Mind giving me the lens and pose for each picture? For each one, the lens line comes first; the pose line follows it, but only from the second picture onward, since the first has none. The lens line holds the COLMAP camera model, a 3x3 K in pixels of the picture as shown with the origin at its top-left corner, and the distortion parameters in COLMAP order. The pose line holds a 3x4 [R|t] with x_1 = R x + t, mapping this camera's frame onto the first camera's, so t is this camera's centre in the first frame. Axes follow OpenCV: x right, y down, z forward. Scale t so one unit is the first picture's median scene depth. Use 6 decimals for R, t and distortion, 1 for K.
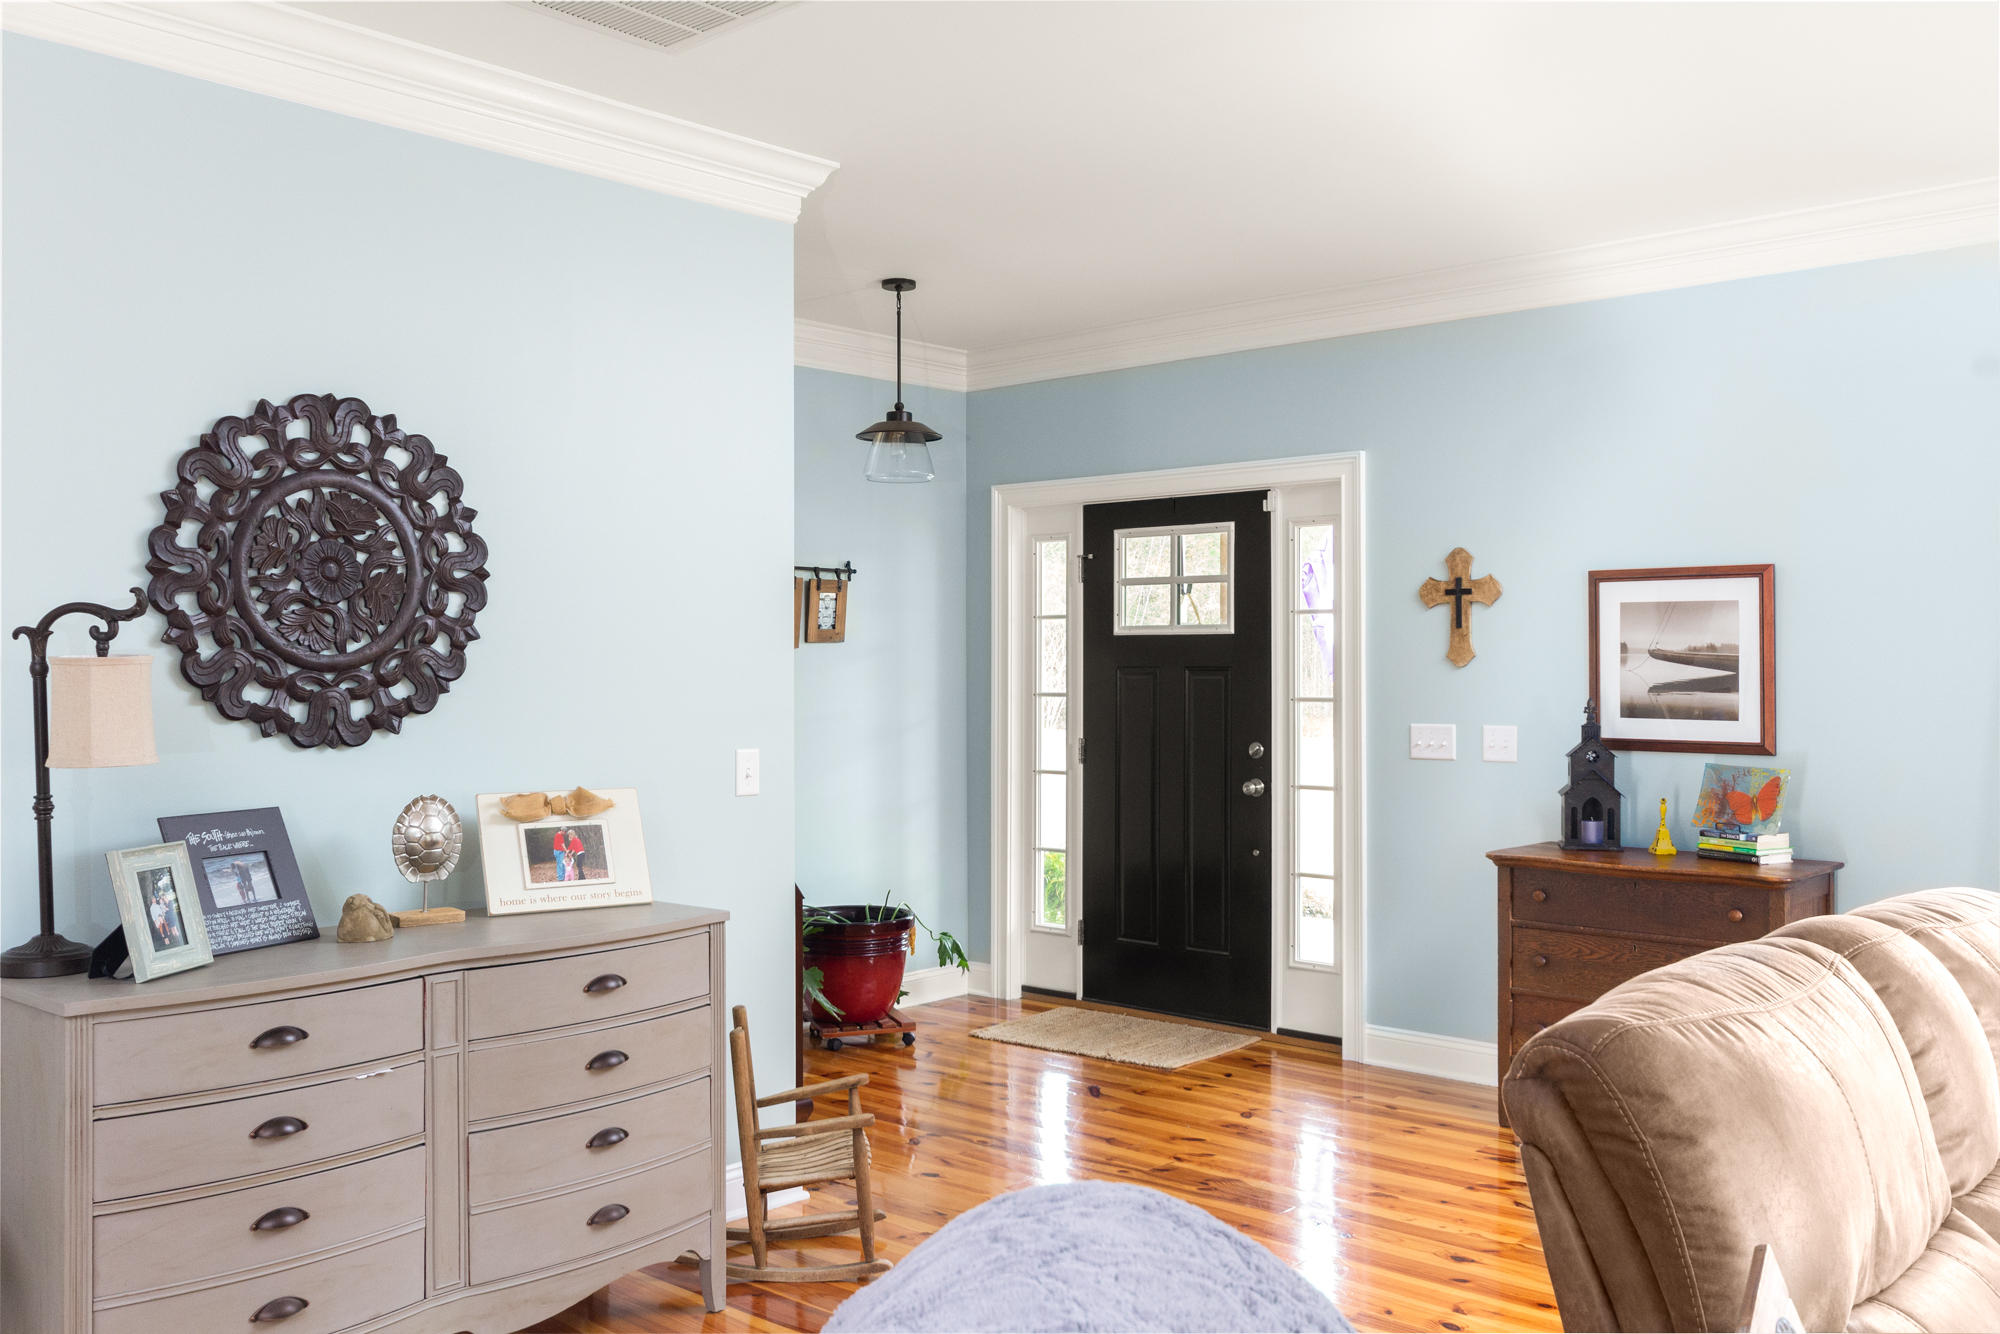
lens RADIAL K [[1773.7, 0, 1014.9], [0, 1773.7, 666.7], [0, 0, 1]] dist [-0.009933, -0.029558]
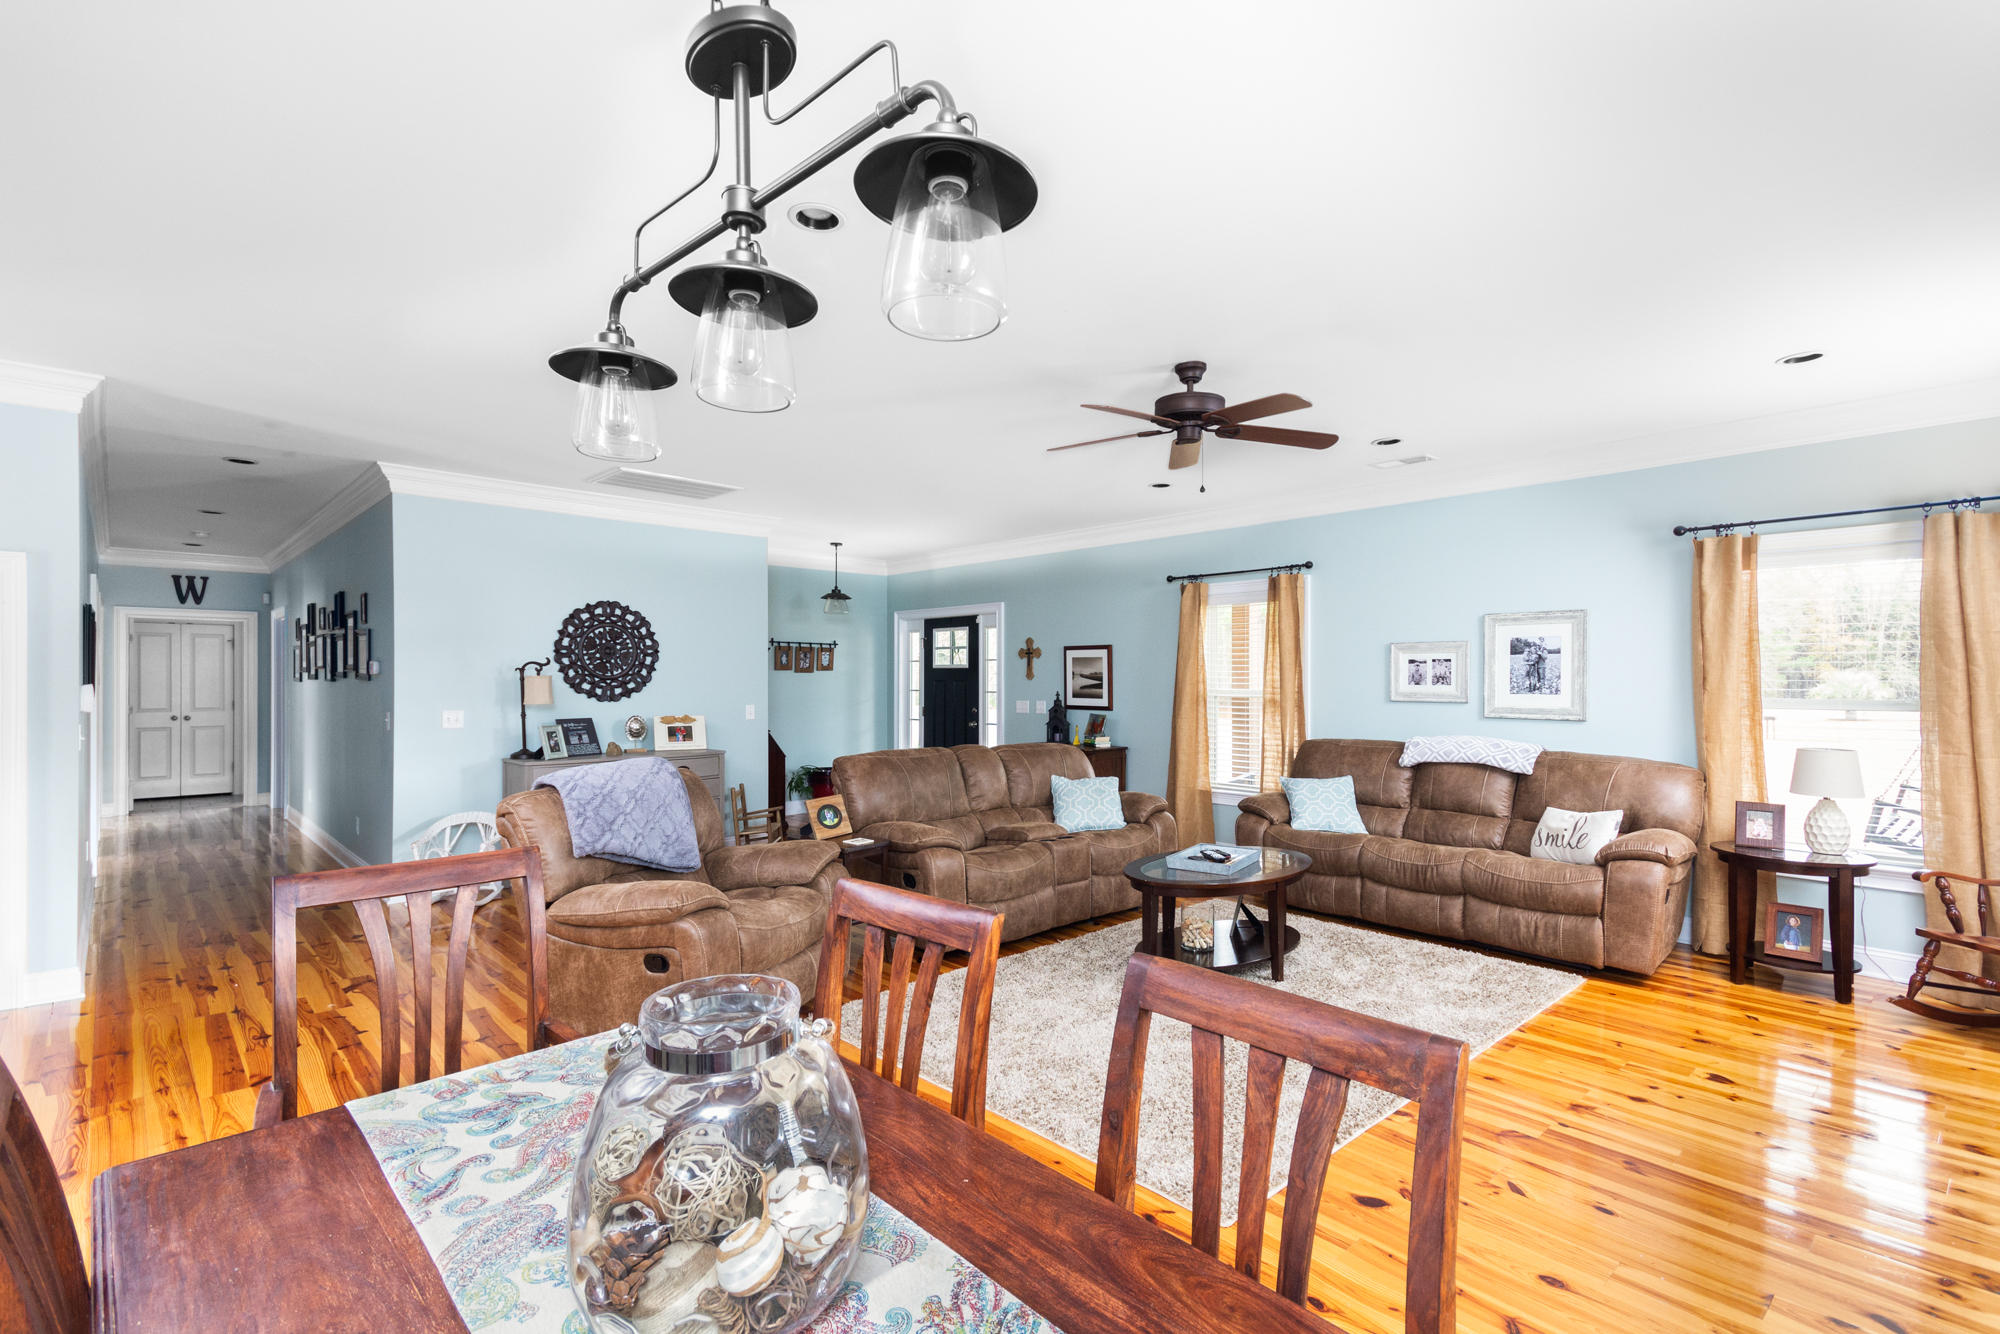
lens RADIAL K [[932.5, 0, 1008.0], [0, 932.5, 679.8], [0, 0, 1]] dist [0.012227, 0.001394]
pose [[0.997659, 0.001894, -0.068357, 0.490684], [-0.002003, 0.999997, -0.001517, 0.003614], [0.068354, 0.001650, 0.997660, -0.734658]]
